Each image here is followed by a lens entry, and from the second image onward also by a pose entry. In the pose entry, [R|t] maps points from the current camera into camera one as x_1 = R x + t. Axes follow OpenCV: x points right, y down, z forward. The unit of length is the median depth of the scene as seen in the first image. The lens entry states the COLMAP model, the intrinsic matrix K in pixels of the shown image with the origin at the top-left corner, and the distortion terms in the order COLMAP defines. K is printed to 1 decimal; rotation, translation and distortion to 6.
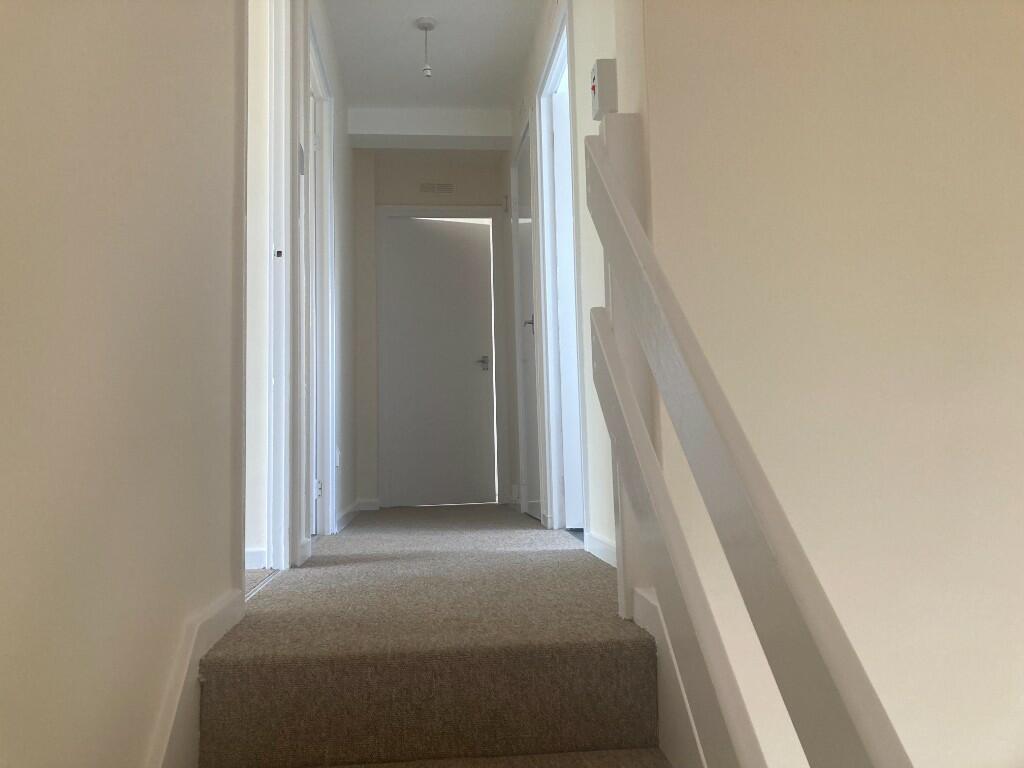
lens RADIAL K [[846.1, 0, 512.0], [0, 846.1, 384.0], [0, 0, 1]] dist [0.192180, -0.000803]
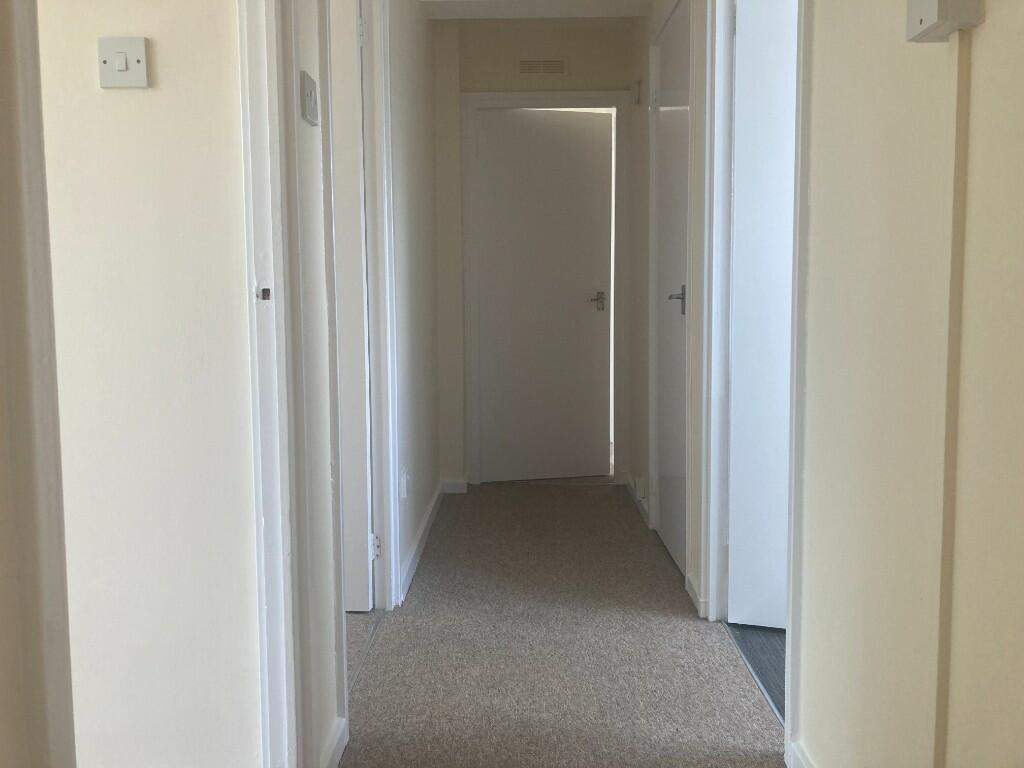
lens RADIAL K [[837.9, 0, 512.0], [0, 837.9, 384.0], [0, 0, 1]] dist [0.044822, -0.002911]
pose [[0.993326, 0.026372, -0.112281, -0.037021], [-0.004767, 0.982064, 0.188490, -0.142814], [0.115238, -0.186697, 0.975635, 0.348800]]
